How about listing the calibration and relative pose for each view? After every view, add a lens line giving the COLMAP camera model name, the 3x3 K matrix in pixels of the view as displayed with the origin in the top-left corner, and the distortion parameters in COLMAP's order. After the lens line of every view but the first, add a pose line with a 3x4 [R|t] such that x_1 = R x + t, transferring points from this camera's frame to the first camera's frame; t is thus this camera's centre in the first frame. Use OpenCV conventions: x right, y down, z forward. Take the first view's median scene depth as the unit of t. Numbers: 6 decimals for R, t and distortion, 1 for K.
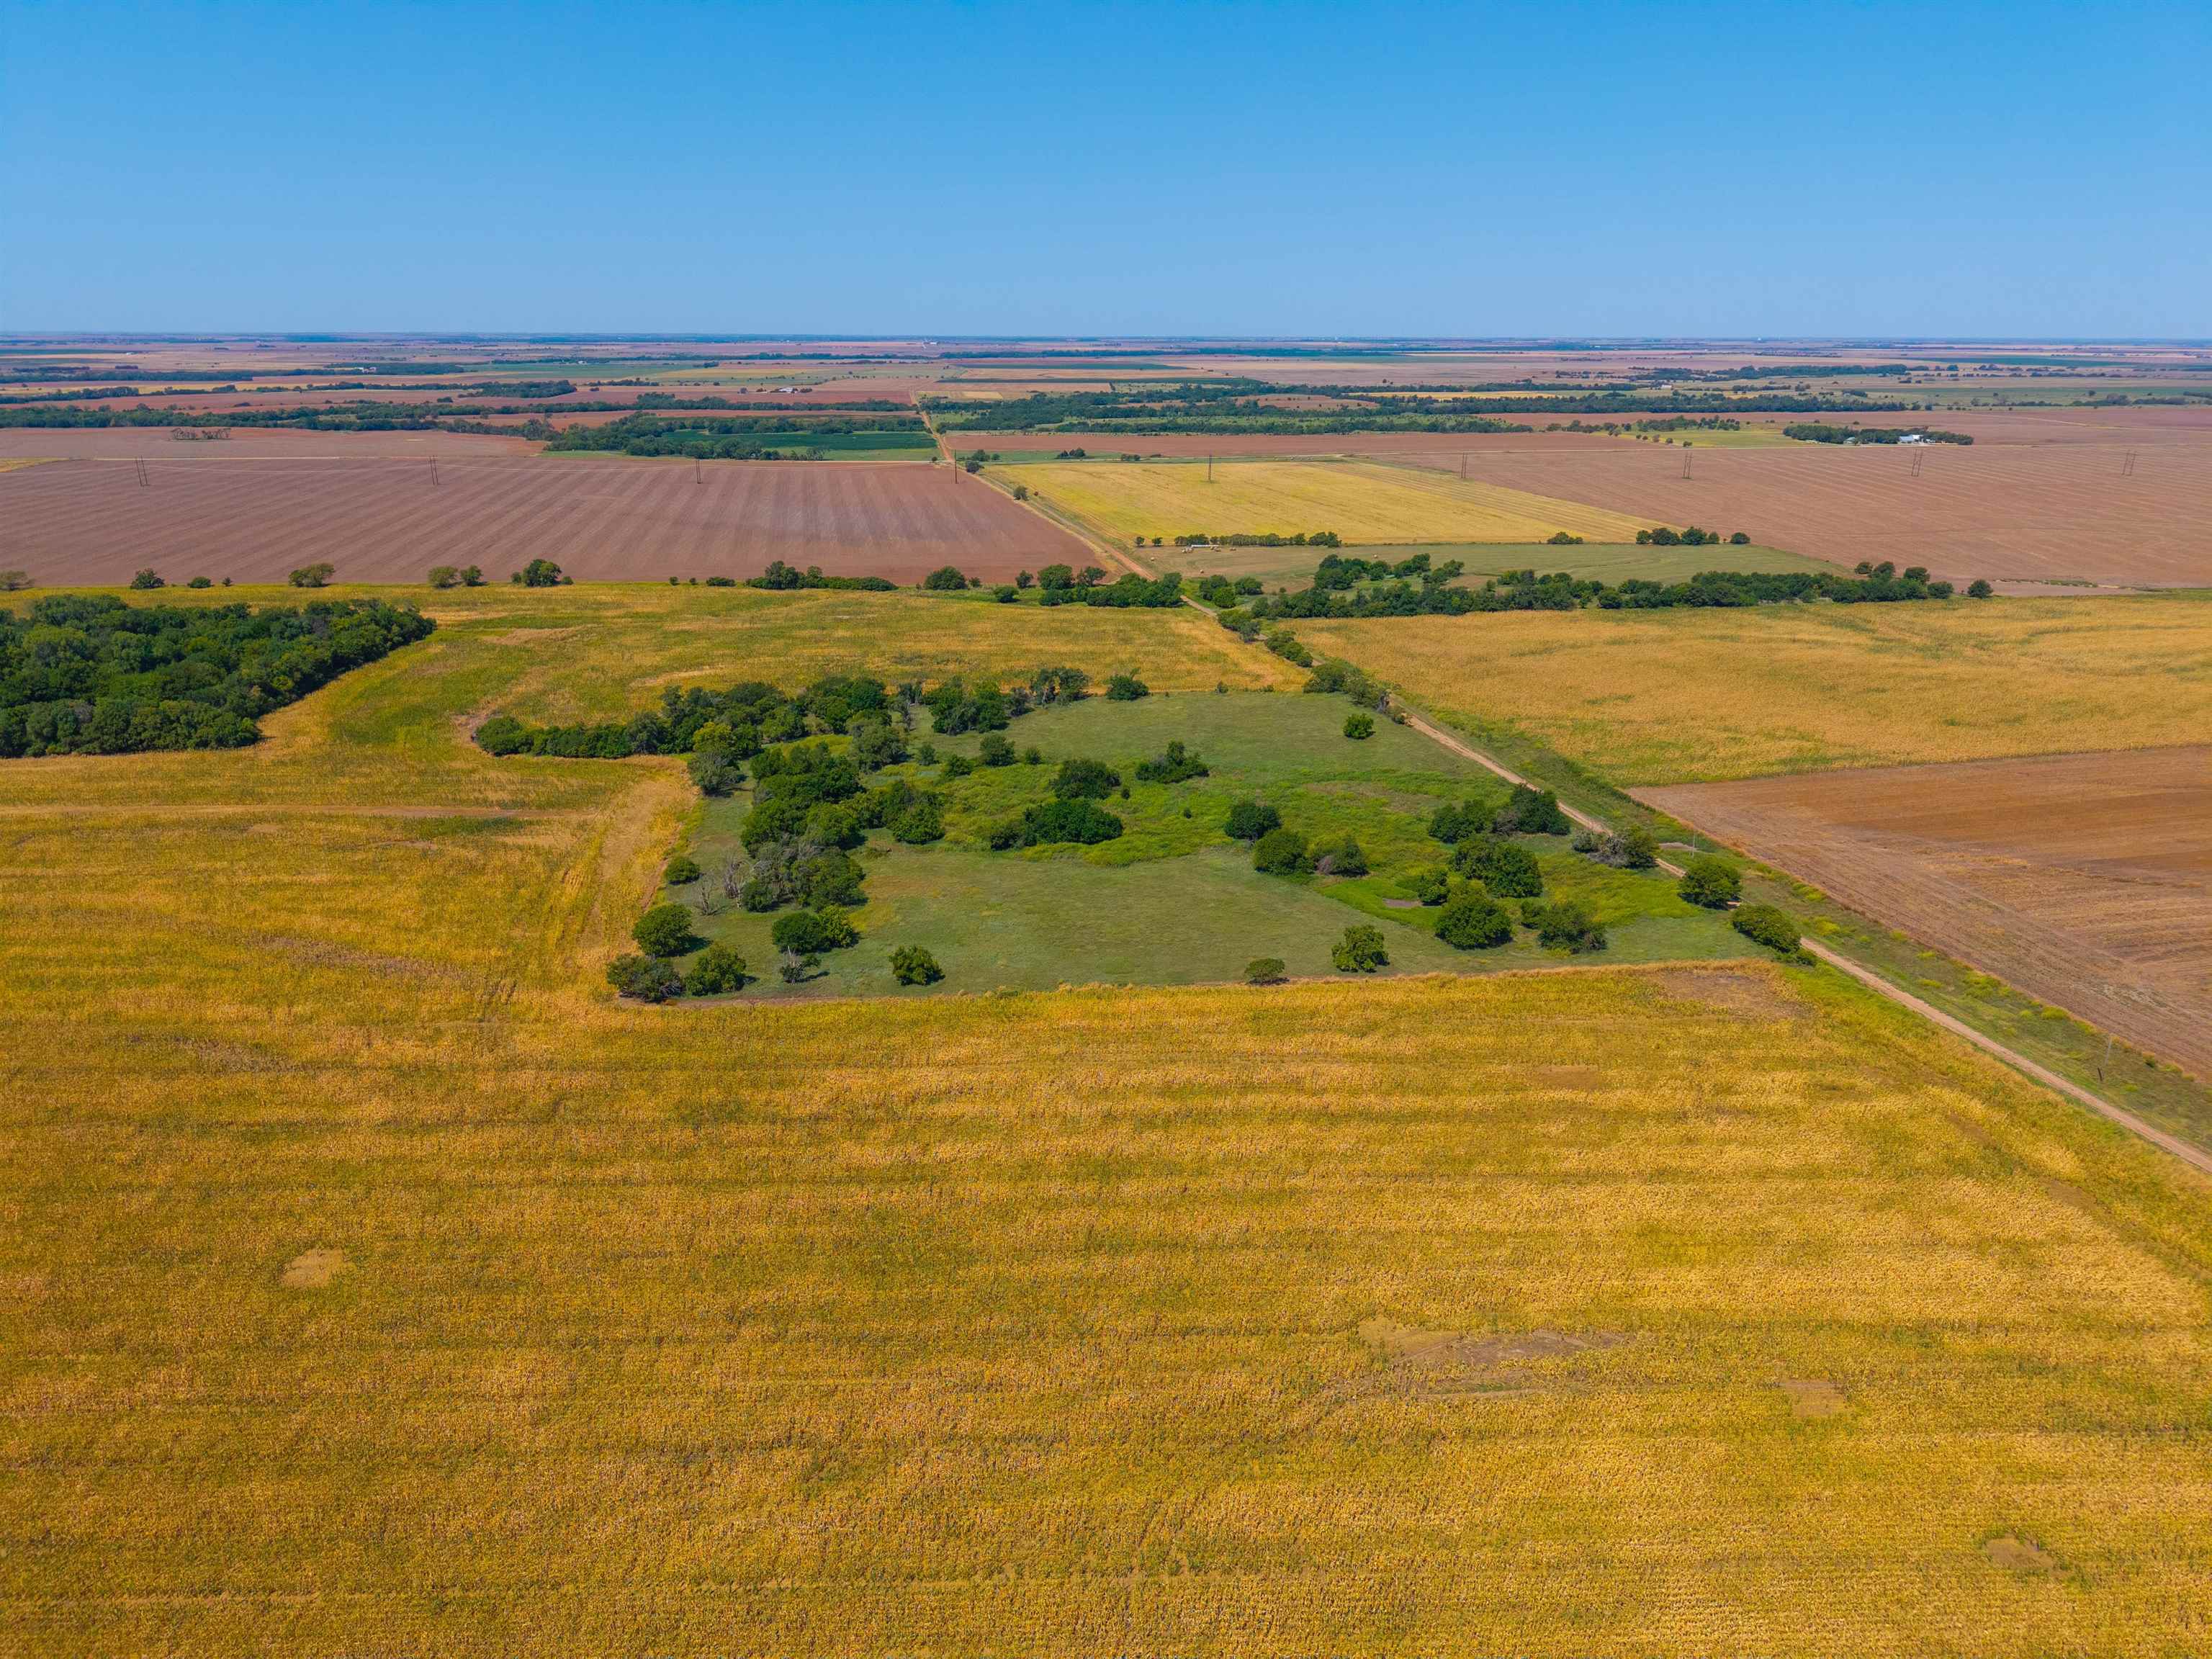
lens RADIAL K [[1487.2, 0, 1106.0], [0, 1487.2, 829.5], [0, 0, 1]] dist [0.021926, -0.020745]
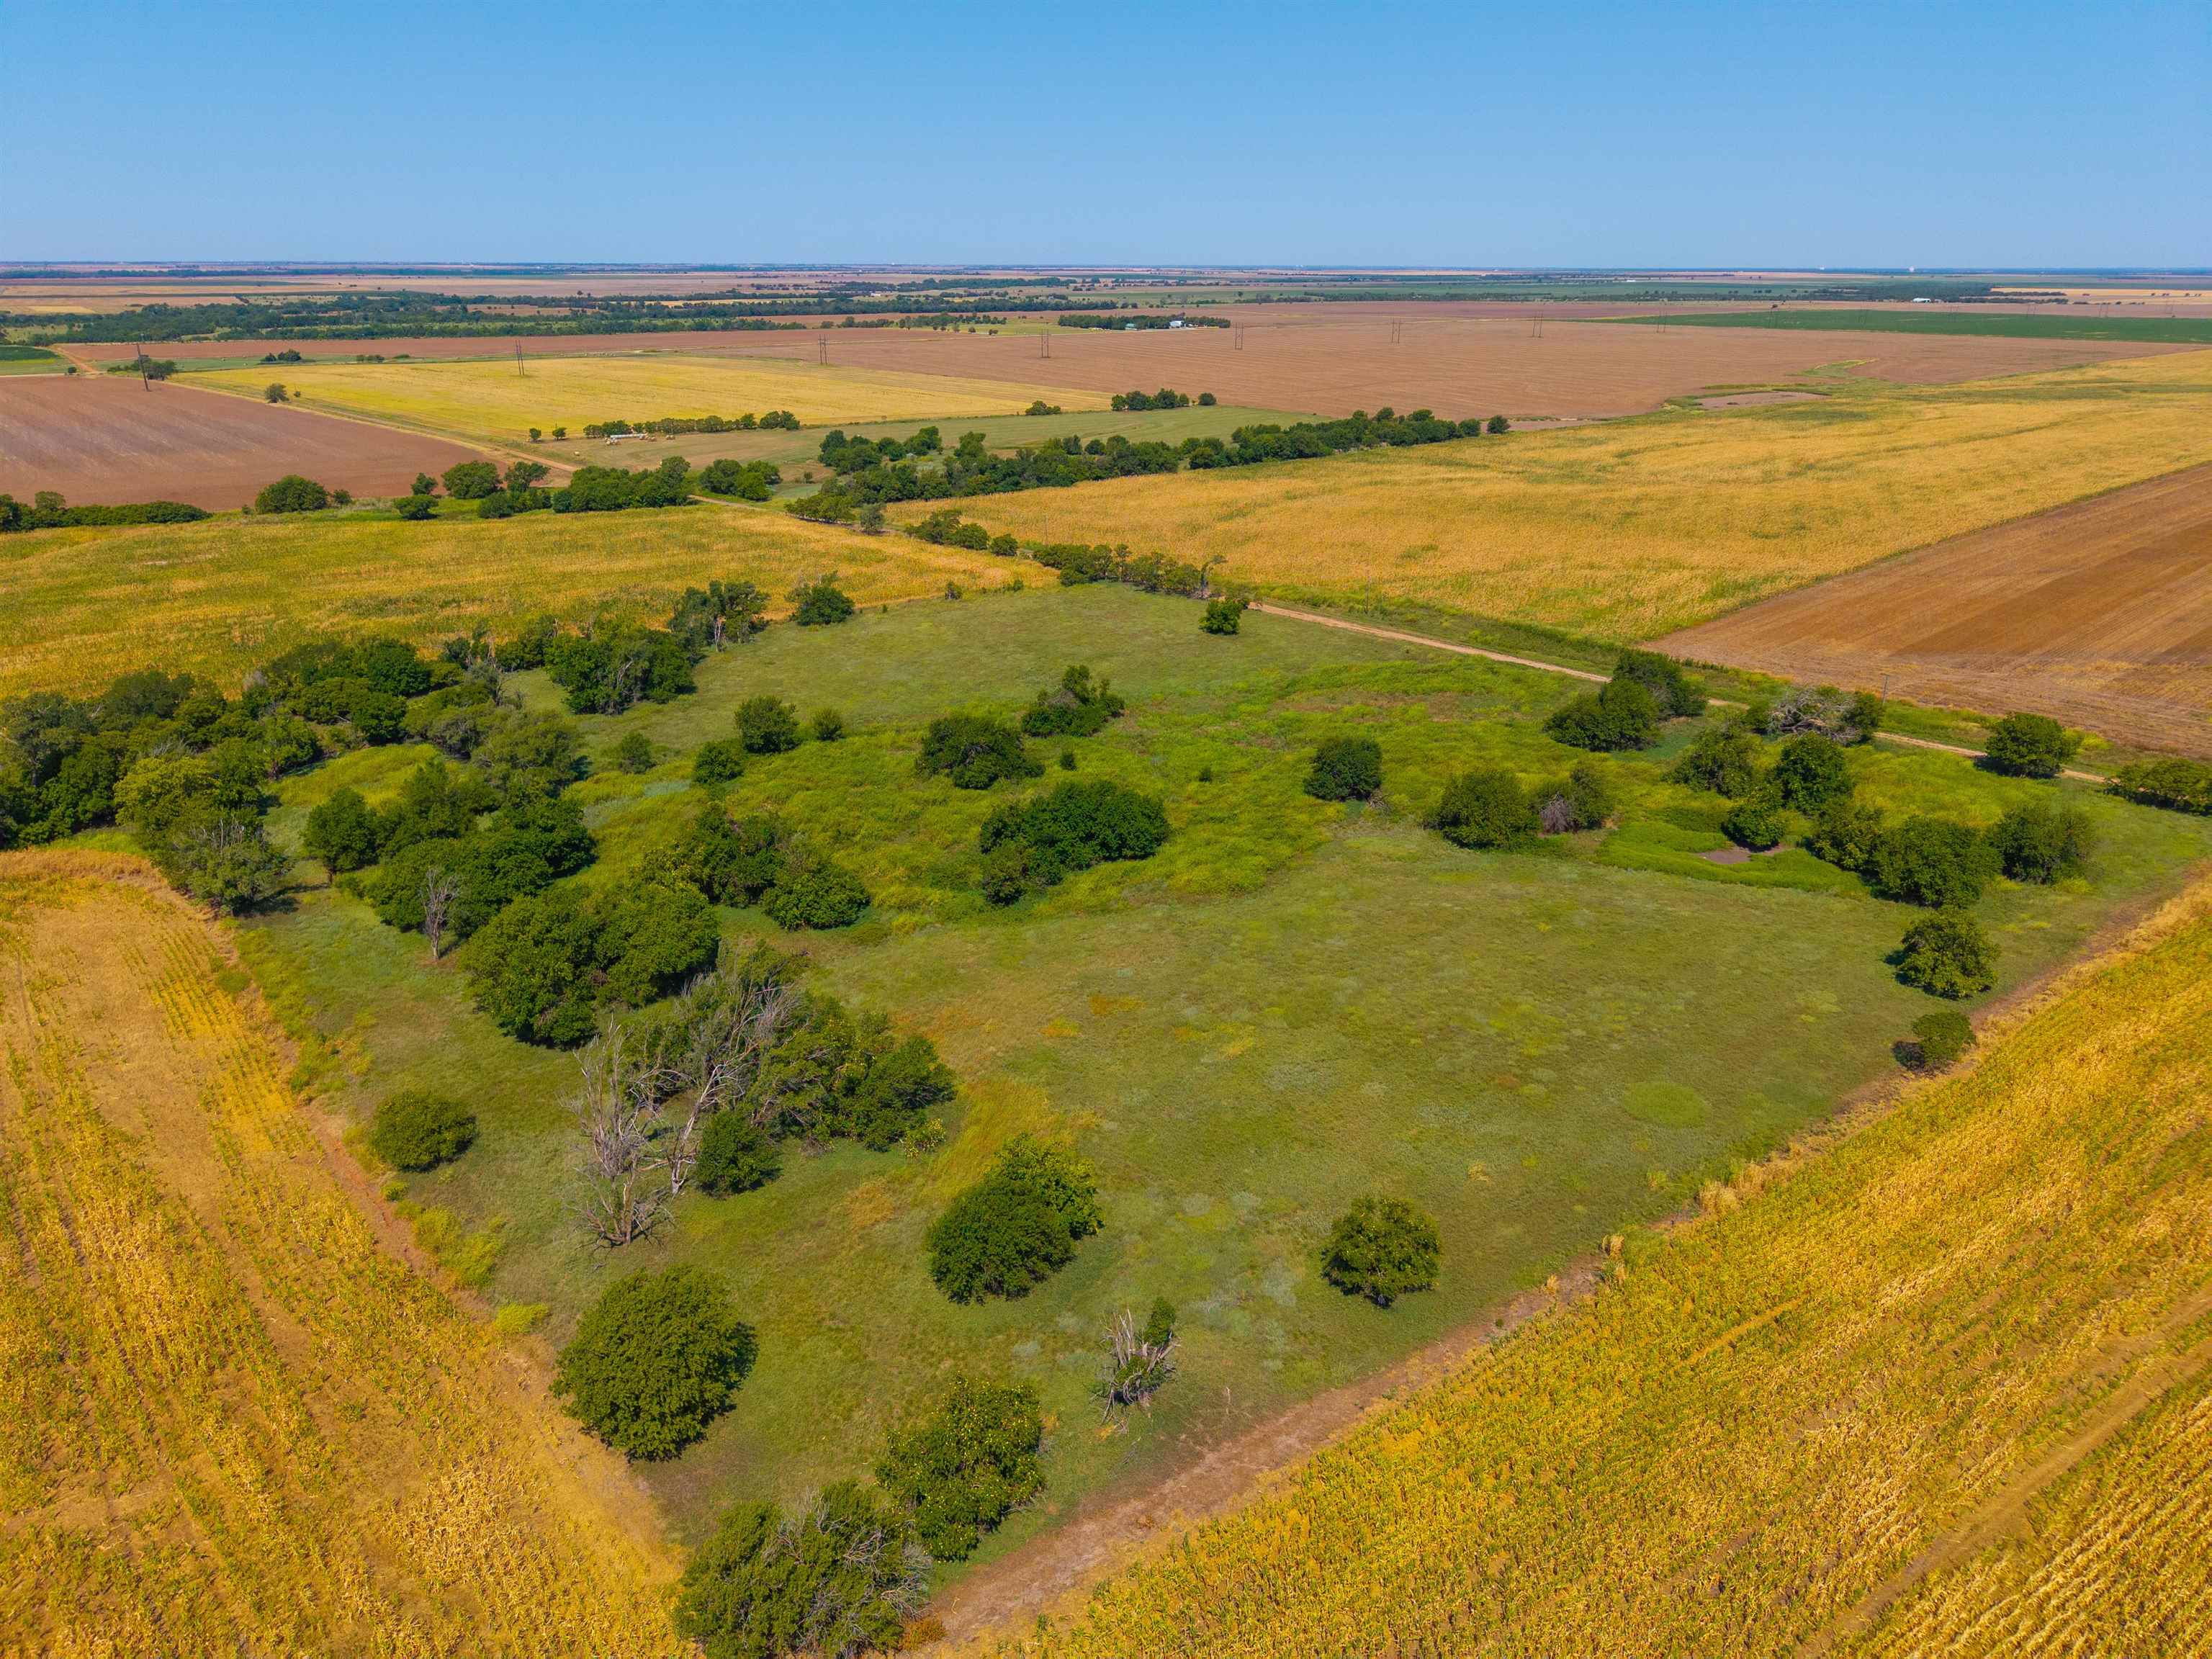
lens RADIAL K [[1472.6, 0, 1106.0], [0, 1472.6, 829.5], [0, 0, 1]] dist [0.057580, -0.069592]
pose [[0.860285, -0.182930, 0.475864, -0.210519], [0.161521, 0.983122, 0.085924, -0.037450], [-0.483550, 0.002943, 0.875312, 0.403706]]
